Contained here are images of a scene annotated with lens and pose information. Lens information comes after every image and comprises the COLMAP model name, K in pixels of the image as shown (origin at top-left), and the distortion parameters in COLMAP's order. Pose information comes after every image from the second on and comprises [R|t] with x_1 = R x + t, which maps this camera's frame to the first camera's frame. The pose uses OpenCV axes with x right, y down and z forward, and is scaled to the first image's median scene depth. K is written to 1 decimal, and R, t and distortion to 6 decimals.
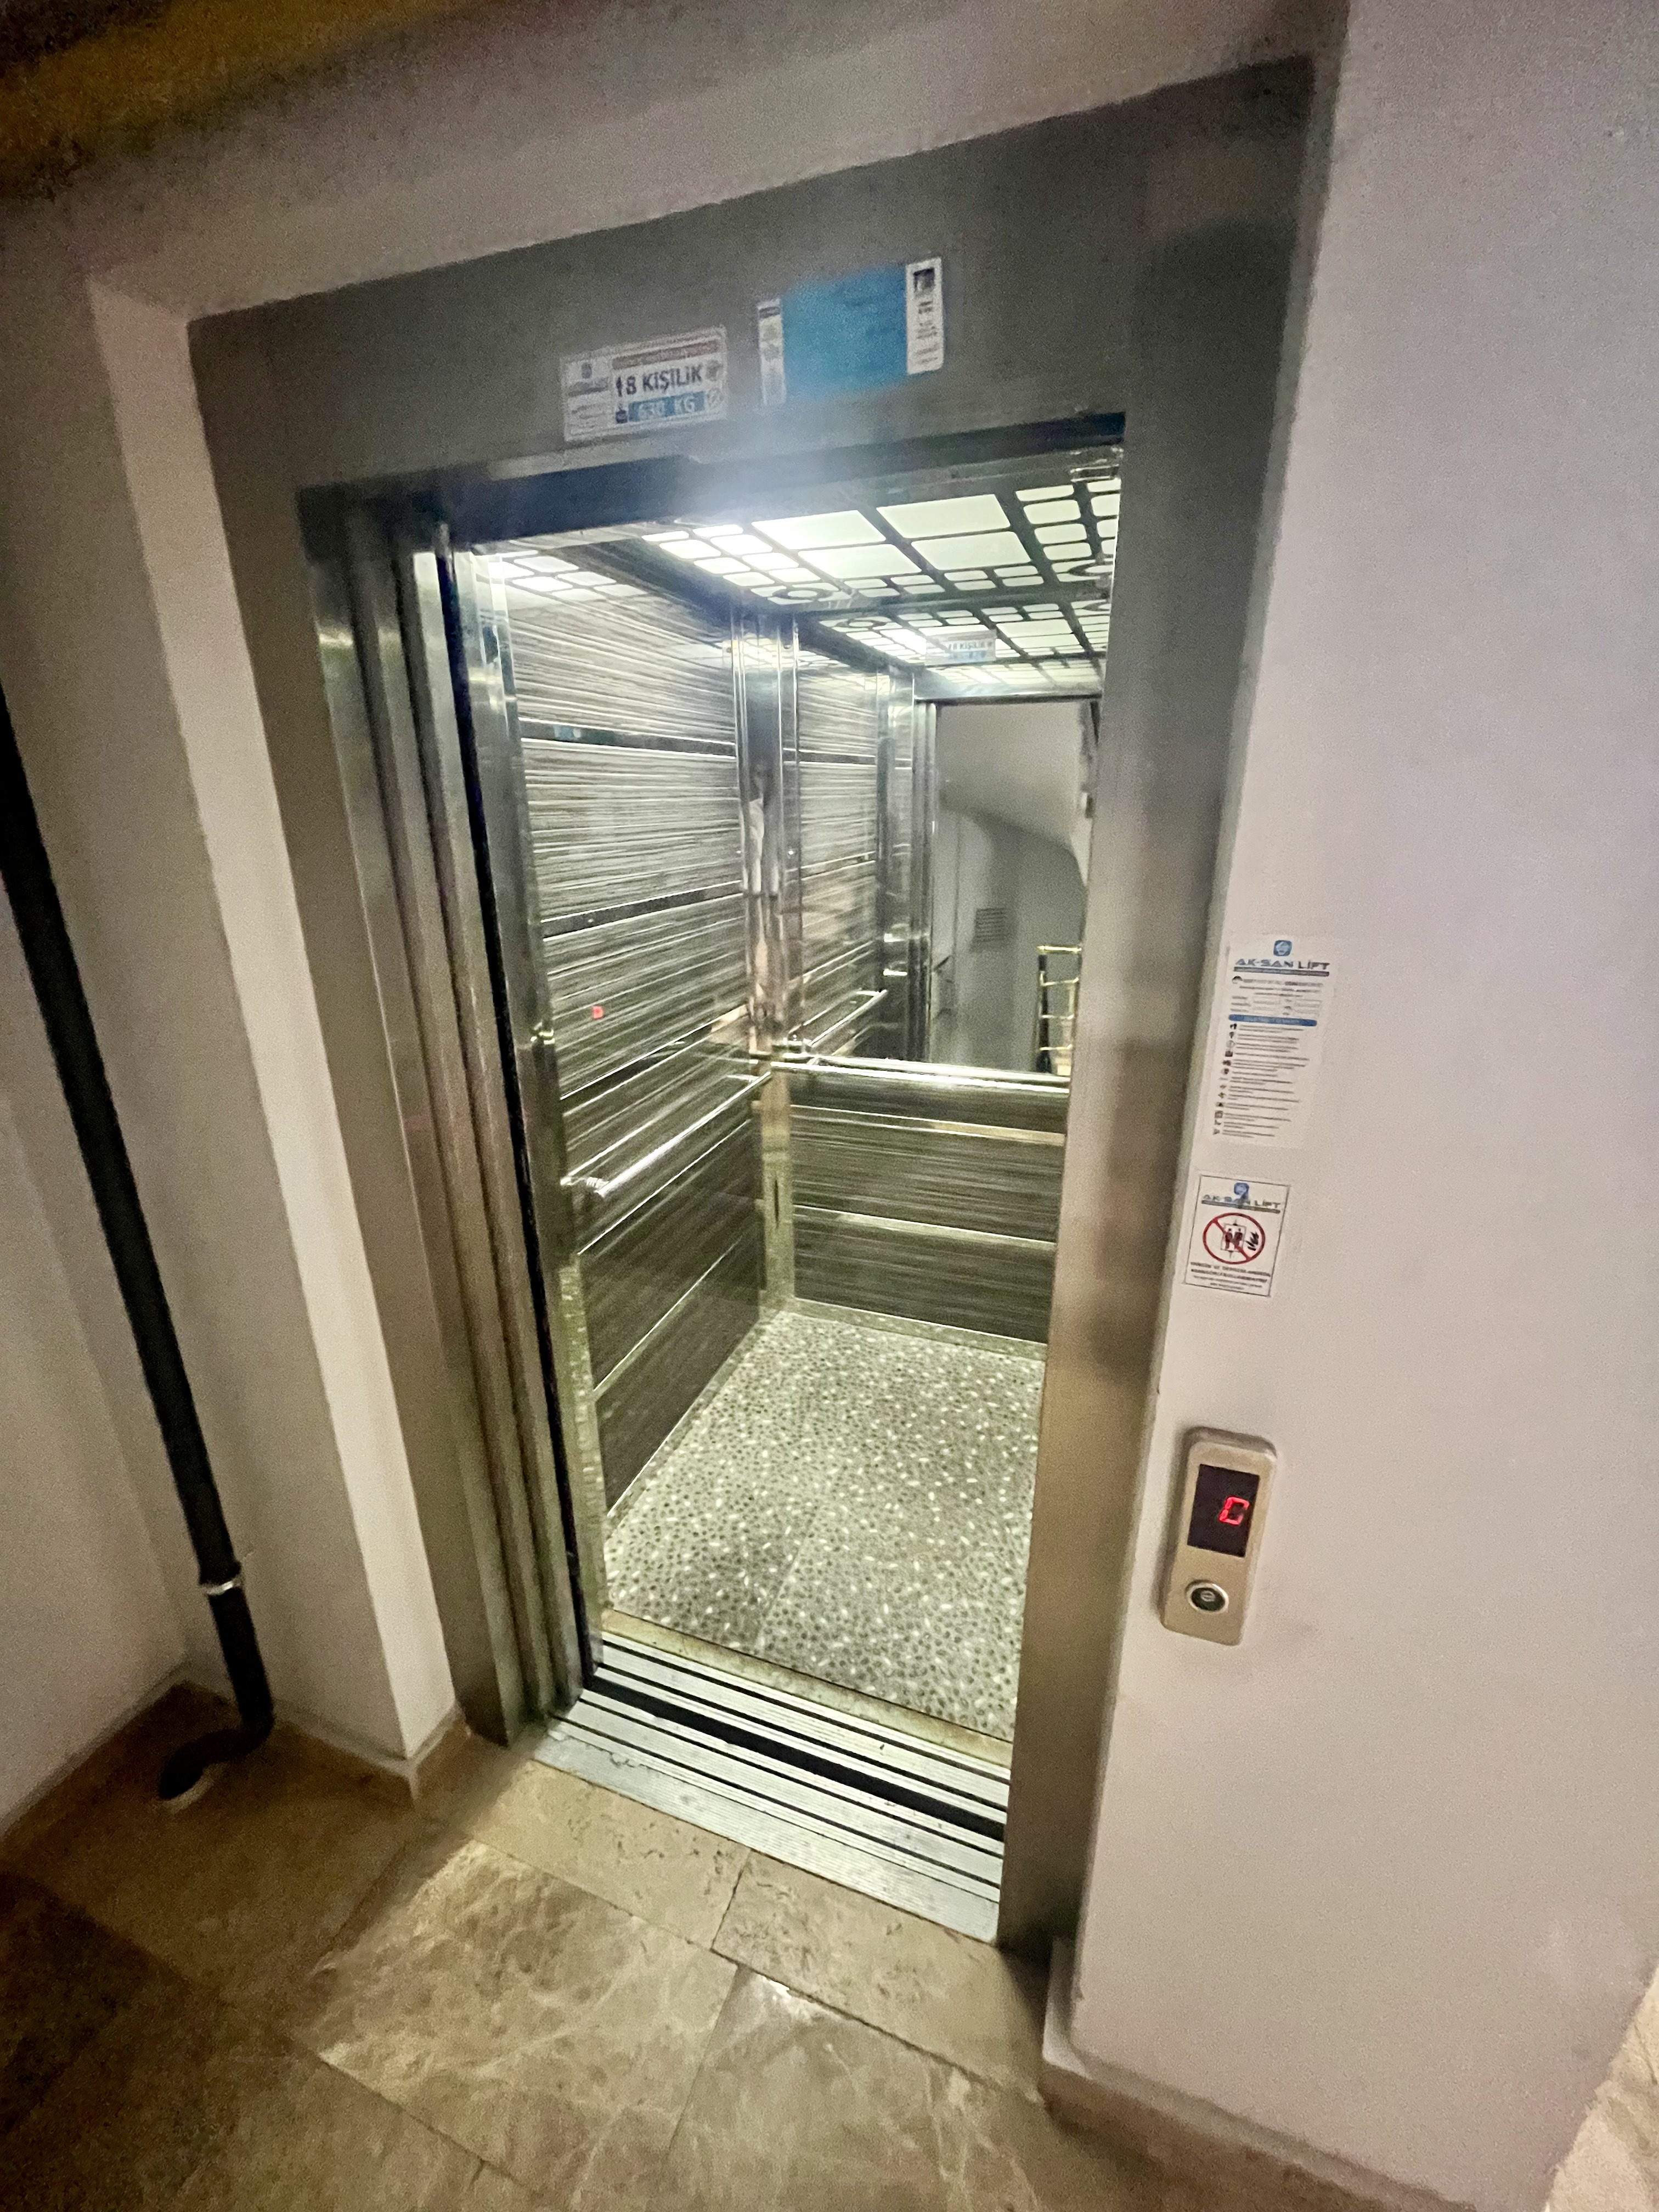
lens RADIAL K [[895.7, 0, 826.9], [0, 895.7, 1102.2], [0, 0, 1]] dist [0.000885, 0.000459]
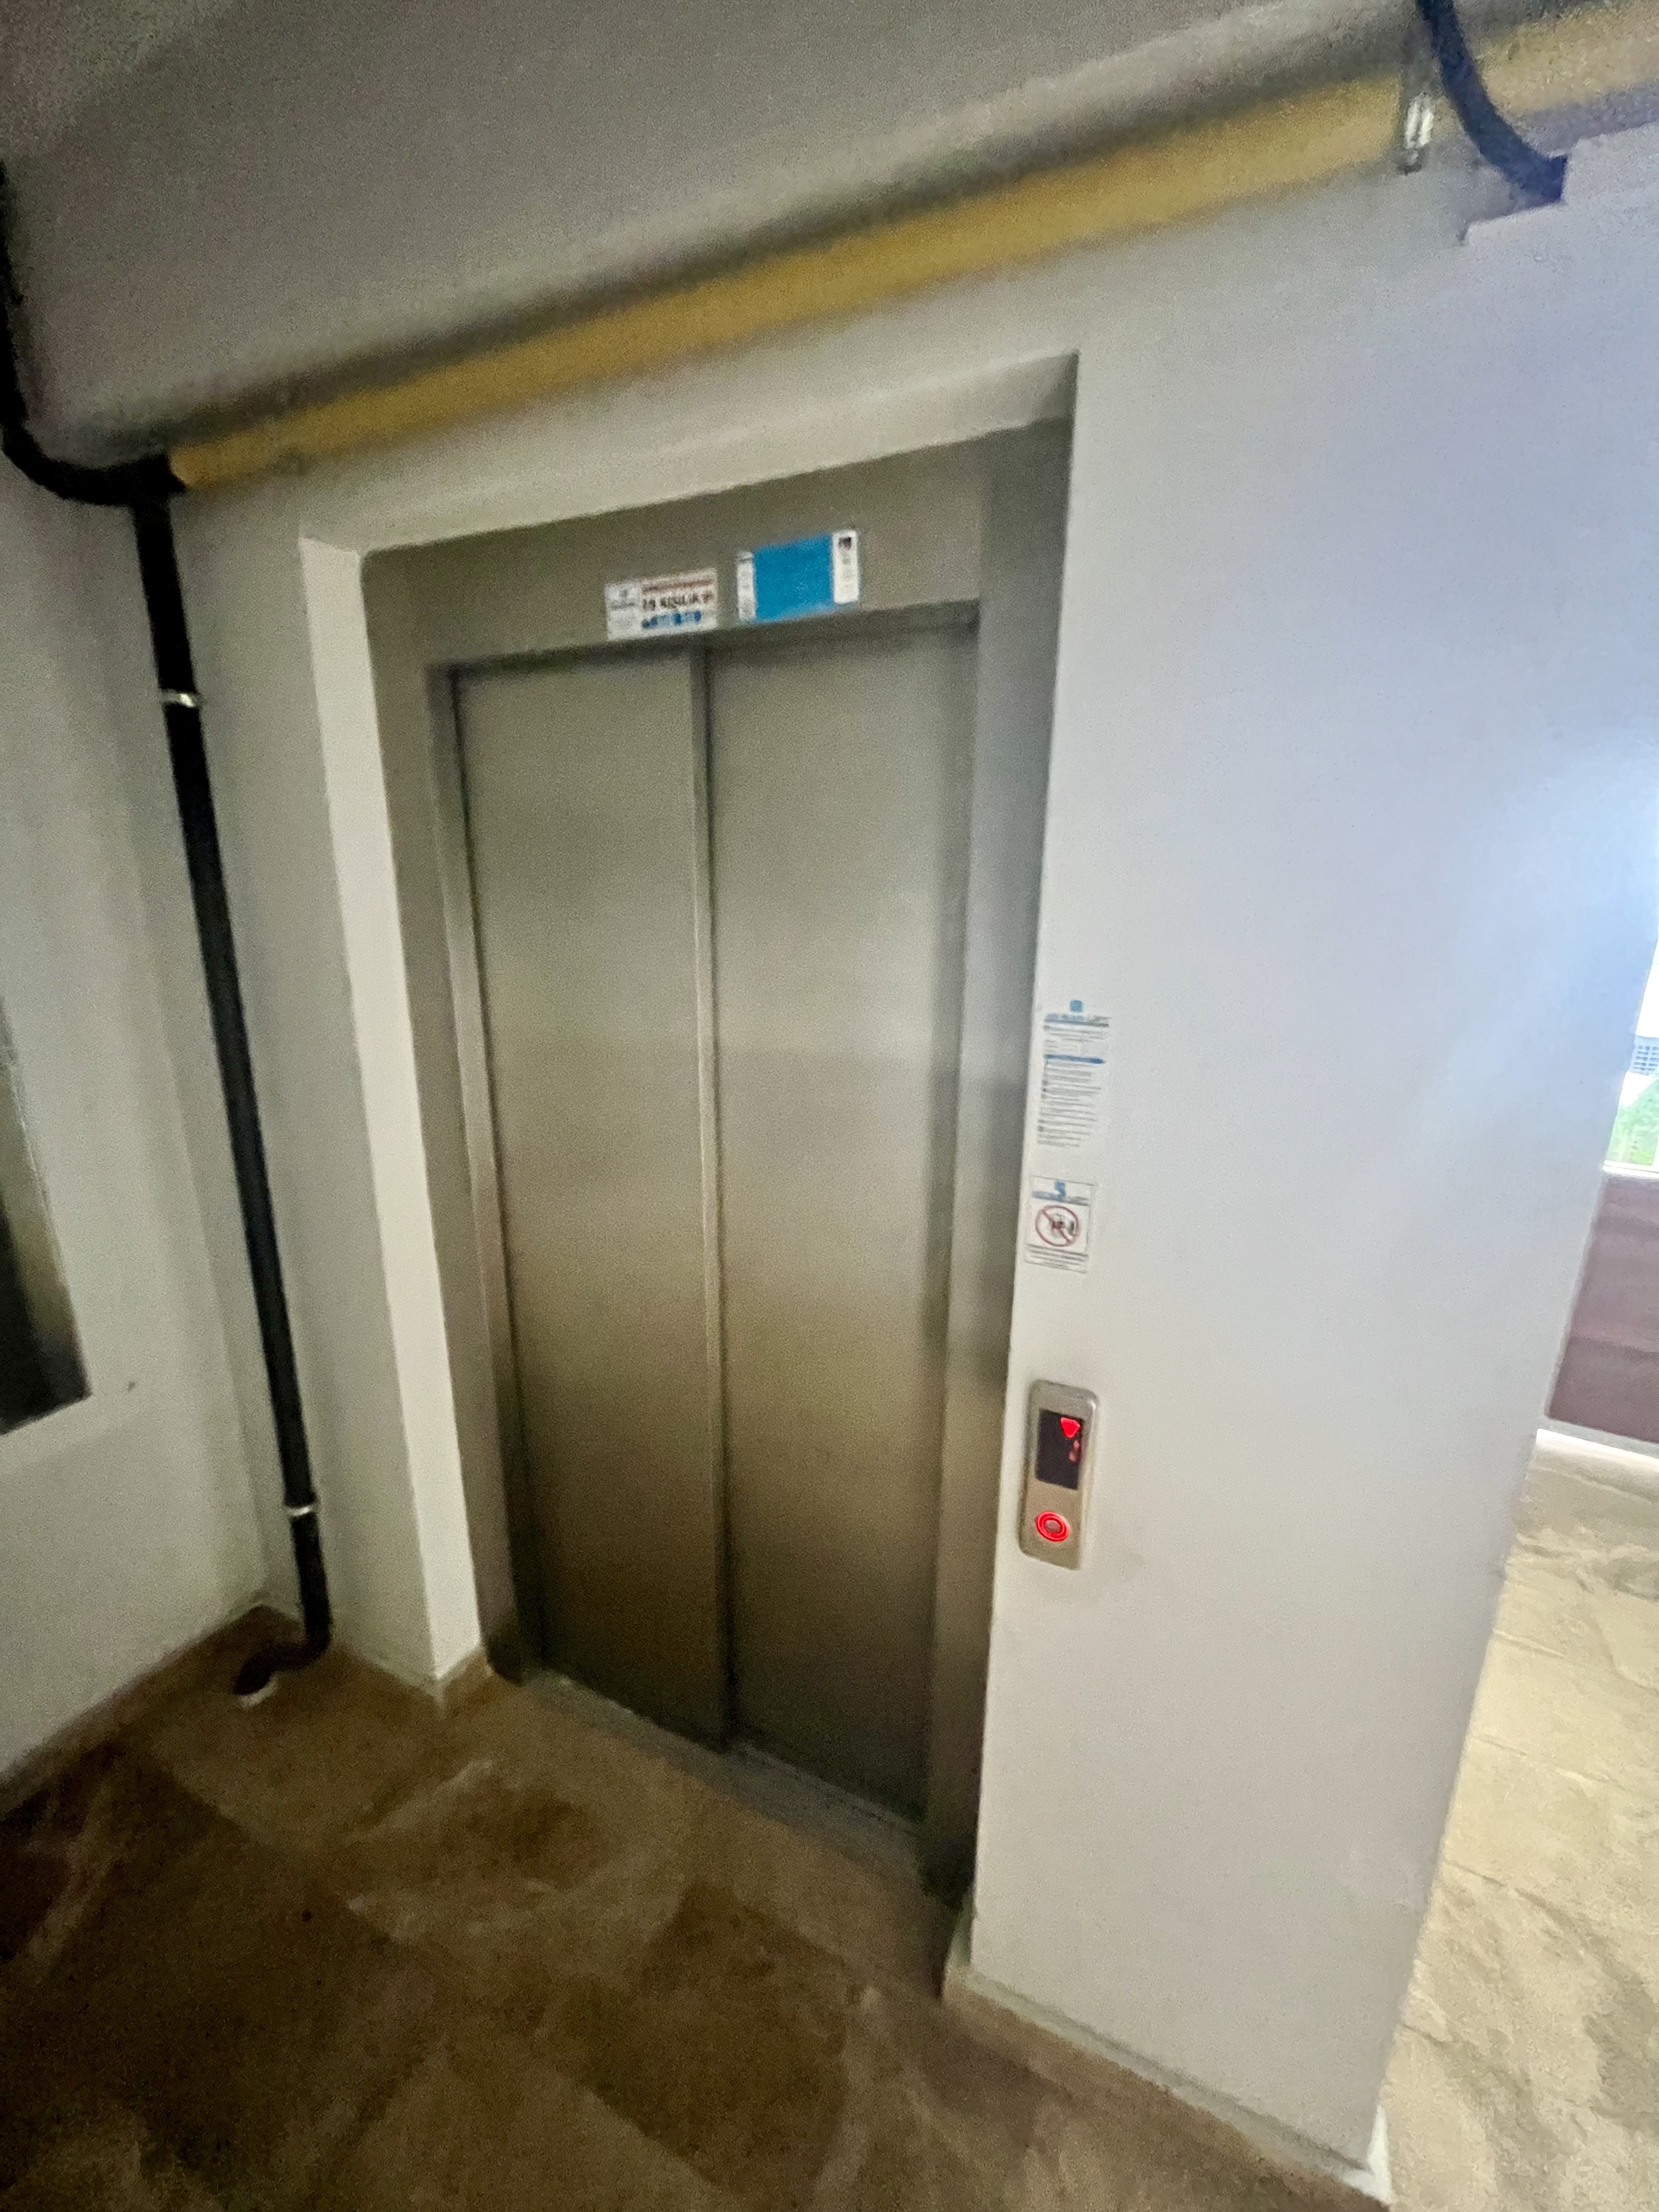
lens RADIAL K [[895.7, 0, 826.9], [0, 895.7, 1102.2], [0, 0, 1]] dist [0.000885, 0.000459]
pose [[0.995153, 0.038988, -0.090283, 0.214265], [-0.045735, 0.996216, -0.073909, 0.078927], [0.087060, 0.077680, 0.993170, -0.325054]]
